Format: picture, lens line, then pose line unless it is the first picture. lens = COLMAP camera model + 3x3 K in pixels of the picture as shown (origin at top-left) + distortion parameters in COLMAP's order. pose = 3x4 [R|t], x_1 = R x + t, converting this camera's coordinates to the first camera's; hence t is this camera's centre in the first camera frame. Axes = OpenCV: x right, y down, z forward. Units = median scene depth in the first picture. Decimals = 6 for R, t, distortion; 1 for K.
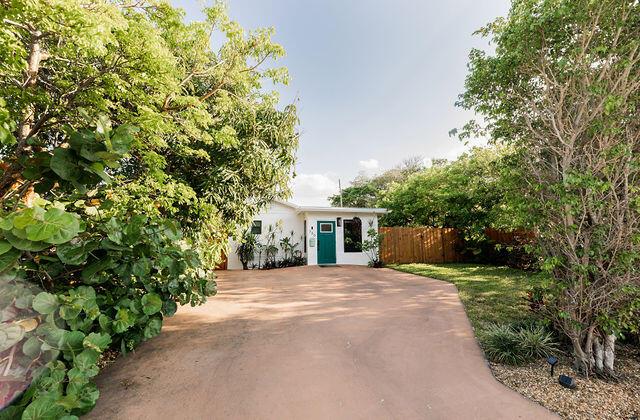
lens RADIAL K [[263.9, 0, 320.0], [0, 263.9, 210.0], [0, 0, 1]] dist [0.002188, 0.000001]
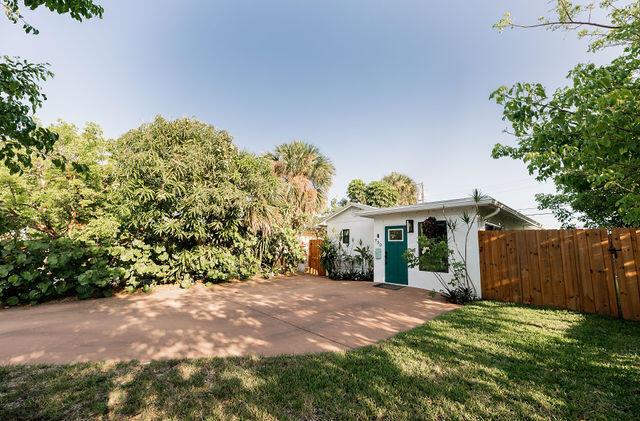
lens RADIAL K [[263.9, 0, 320.0], [0, 263.9, 210.5], [0, 0, 1]] dist [0.002188, 0.000001]
pose [[0.450145, -0.109760, -0.886184, 0.606411], [0.088244, 0.993027, -0.078169, 0.037925], [0.888584, -0.043013, 0.456692, 0.466358]]
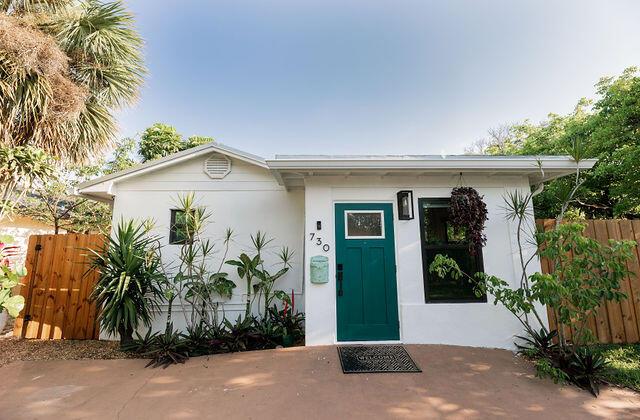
lens RADIAL K [[263.9, 0, 320.0], [0, 263.9, 210.0], [0, 0, 1]] dist [0.002188, 0.000001]
pose [[0.969933, -0.035471, -0.240772, 0.049890], [0.029875, 0.999193, -0.026850, 0.057316], [0.241530, 0.018850, 0.970210, 0.673591]]
